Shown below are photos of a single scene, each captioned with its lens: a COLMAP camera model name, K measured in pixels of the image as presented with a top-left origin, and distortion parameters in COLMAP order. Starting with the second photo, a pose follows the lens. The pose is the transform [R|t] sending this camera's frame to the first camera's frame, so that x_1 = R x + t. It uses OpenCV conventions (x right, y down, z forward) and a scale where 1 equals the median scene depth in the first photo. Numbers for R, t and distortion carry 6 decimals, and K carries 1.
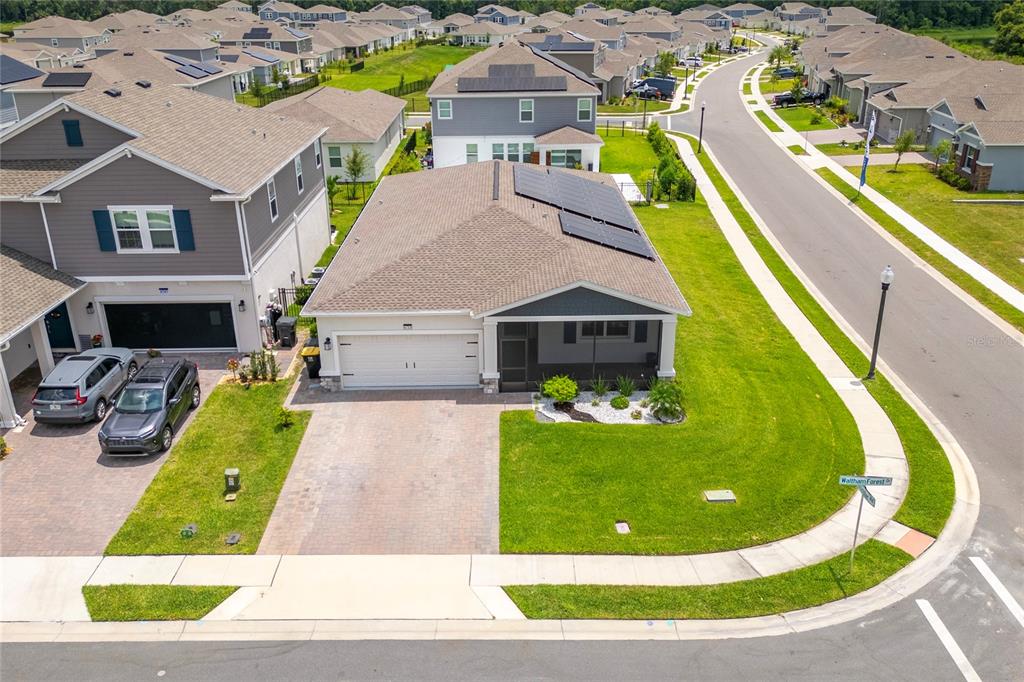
lens RADIAL K [[833.5, 0, 509.8], [0, 833.5, 334.2], [0, 0, 1]] dist [0.038038, -0.001241]
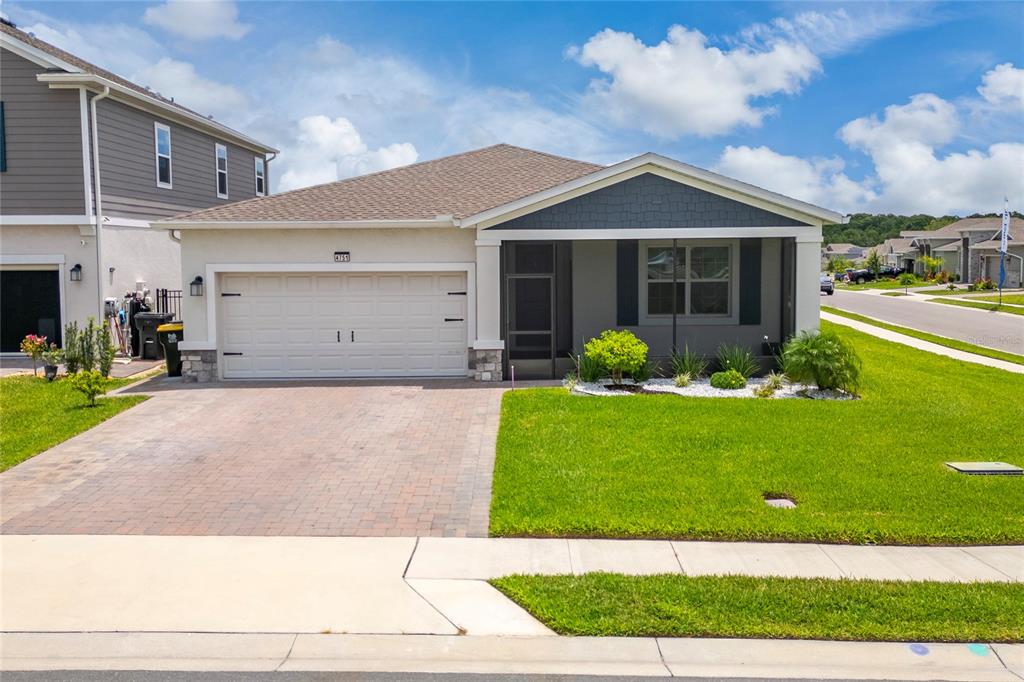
lens RADIAL K [[957.3, 0, 525.3], [0, 957.3, 307.3], [0, 0, 1]] dist [0.026853, 0.000000]
pose [[0.999964, 0.001243, -0.008426, 0.007085], [-0.003893, 0.946579, -0.322448, 0.231191], [0.007575, 0.322469, 0.946550, 0.395998]]
